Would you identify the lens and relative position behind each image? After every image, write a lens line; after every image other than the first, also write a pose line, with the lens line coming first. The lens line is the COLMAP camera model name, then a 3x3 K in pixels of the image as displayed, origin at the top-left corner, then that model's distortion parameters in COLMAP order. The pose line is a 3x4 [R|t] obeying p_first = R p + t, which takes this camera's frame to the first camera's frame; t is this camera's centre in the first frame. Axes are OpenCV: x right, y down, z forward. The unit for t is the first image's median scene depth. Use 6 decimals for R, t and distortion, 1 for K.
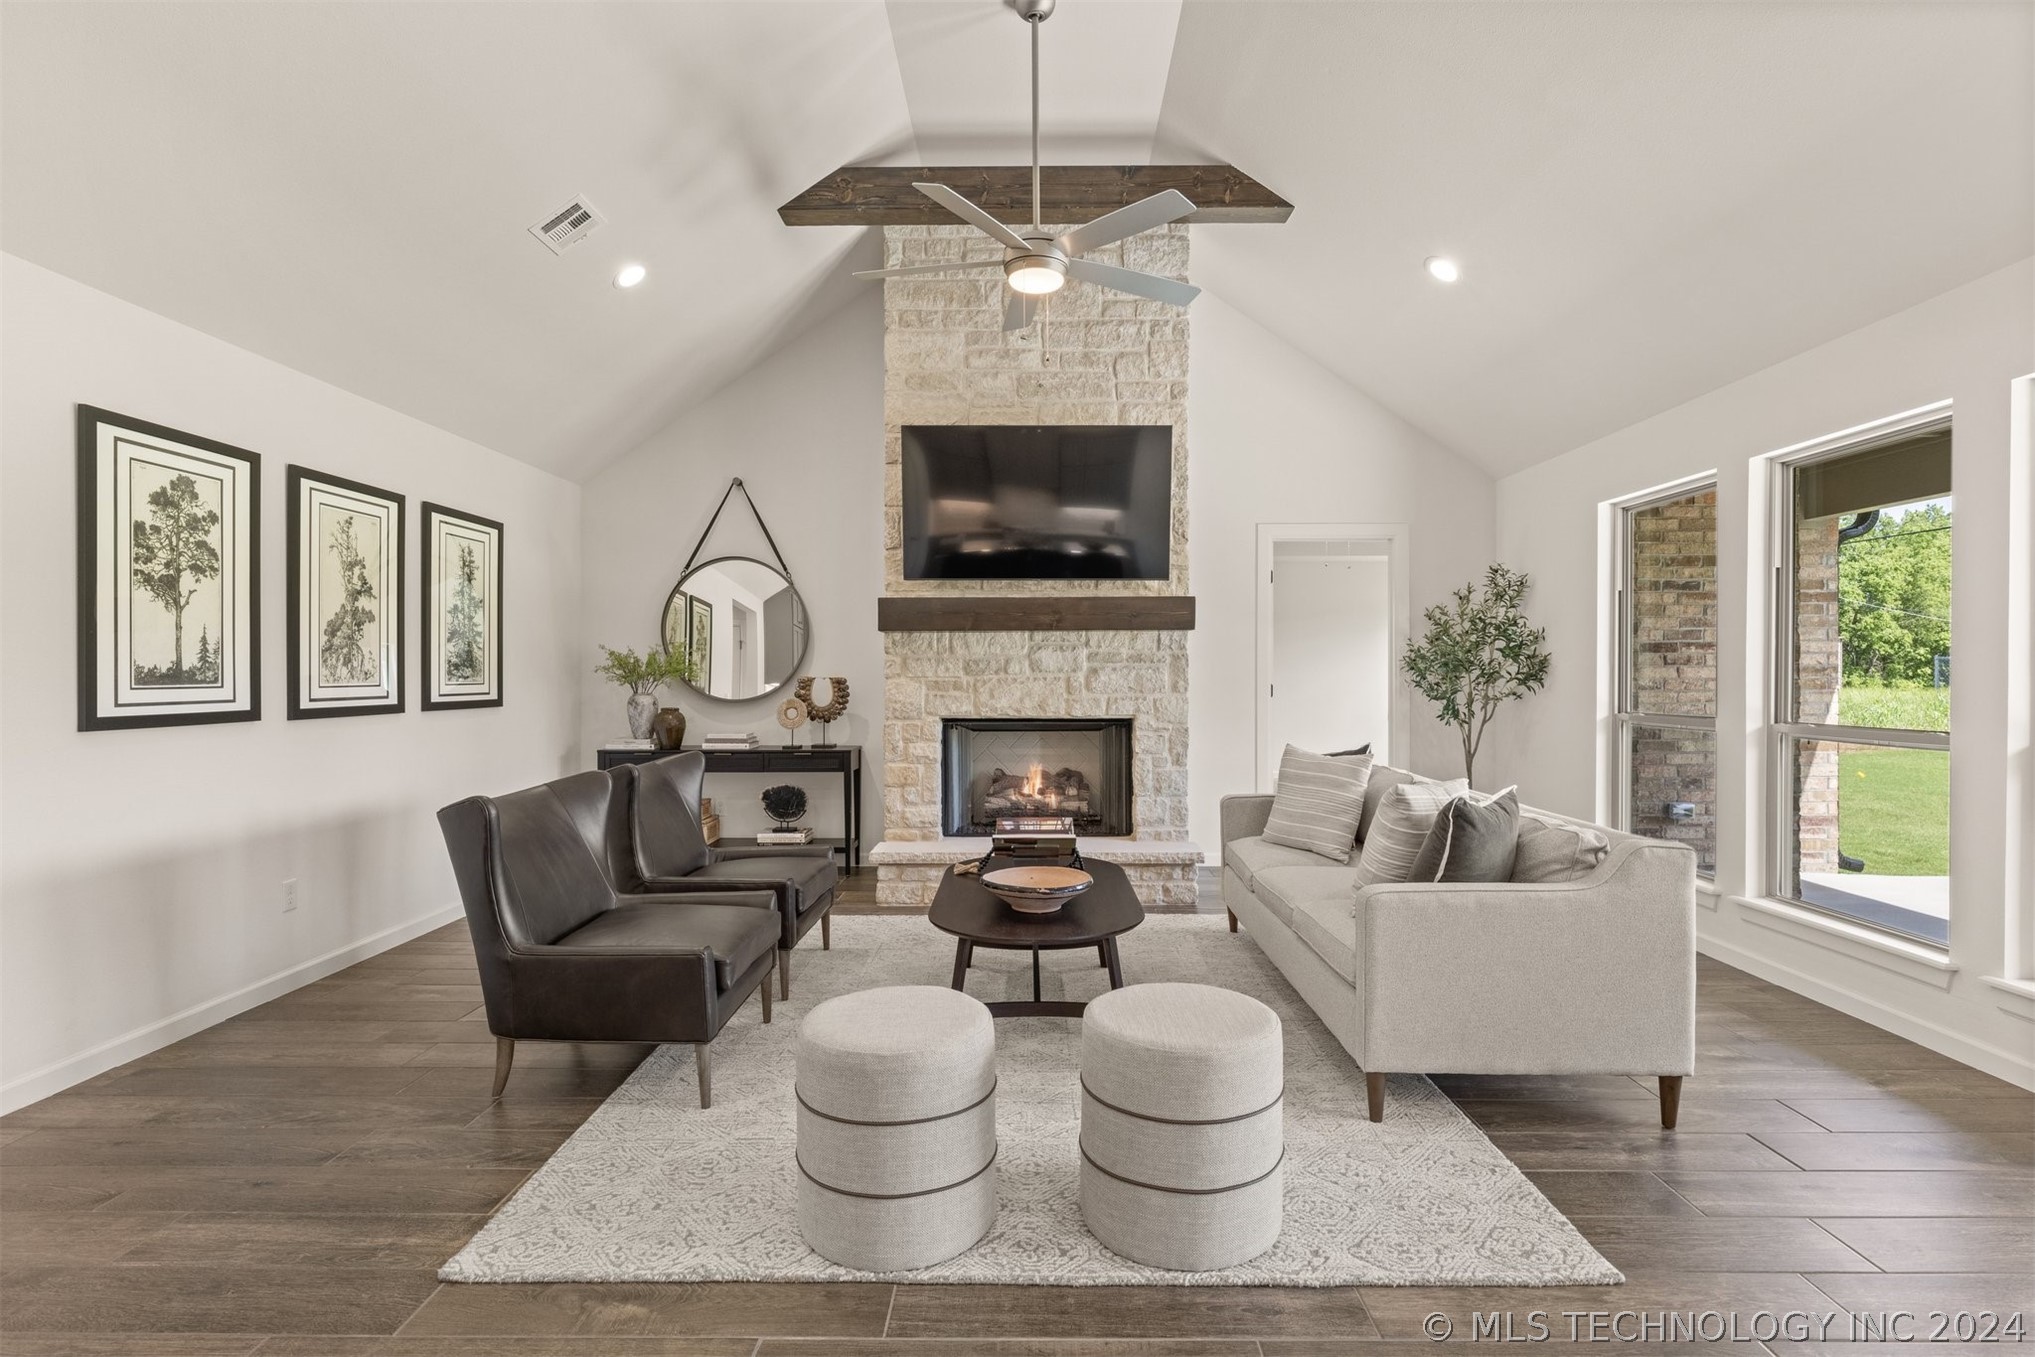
lens RADIAL K [[1002.5, 0, 1023.4], [0, 1002.5, 682.9], [0, 0, 1]] dist [-0.002709, -0.000180]
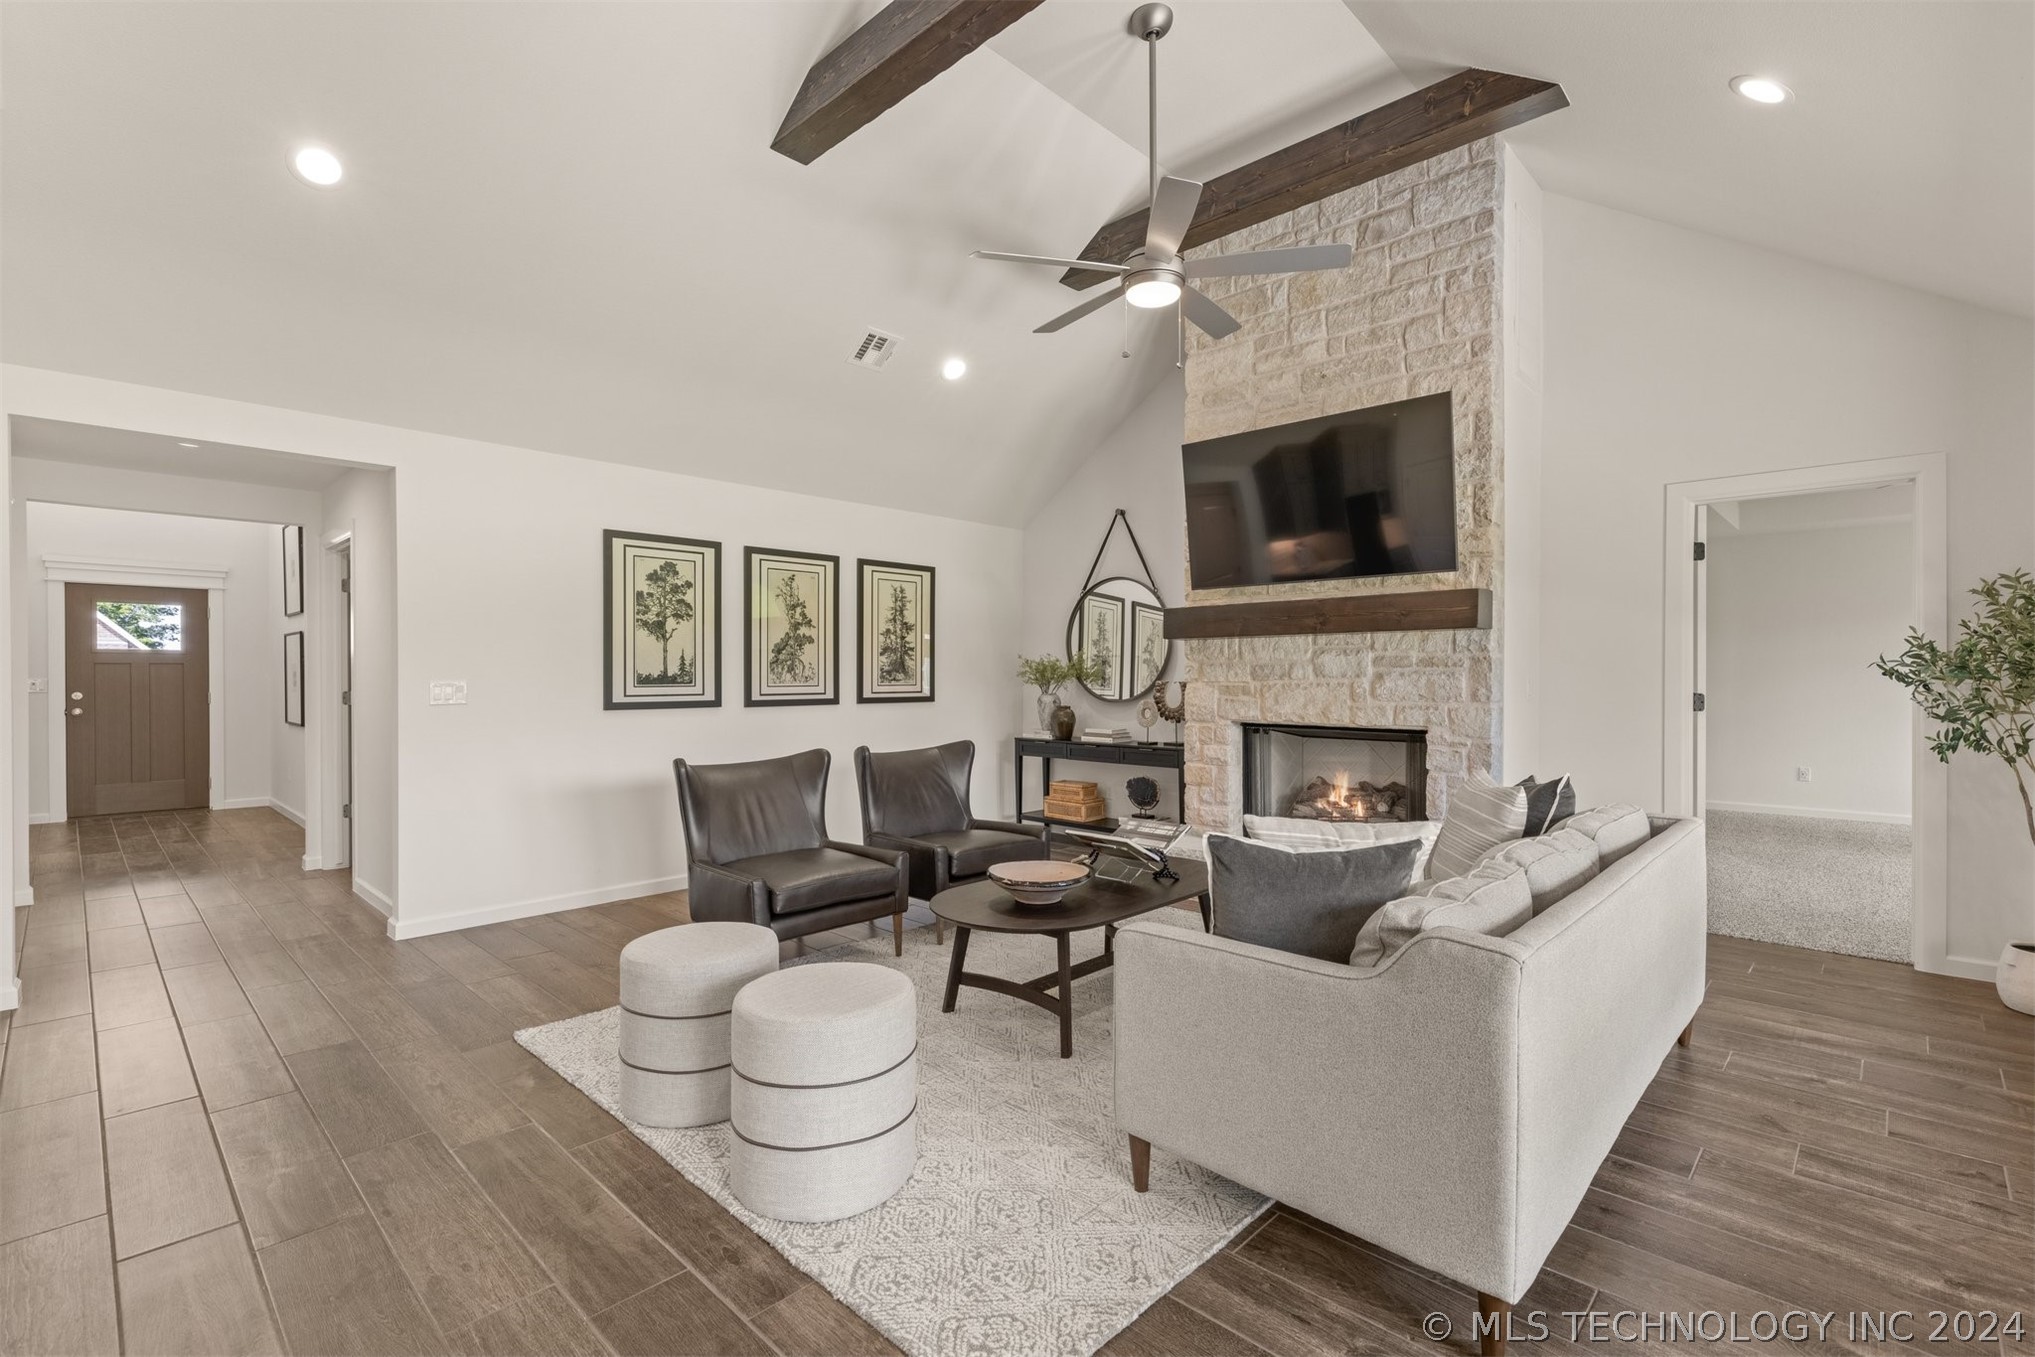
lens RADIAL K [[925.7, 0, 1022.1], [0, 925.7, 681.7], [0, 0, 1]] dist [0.005861, -0.000571]
pose [[0.725911, 0.006174, -0.687761, 0.416560], [-0.007190, 0.999973, 0.001388, -0.005835], [0.687751, 0.003938, 0.725936, 0.165362]]
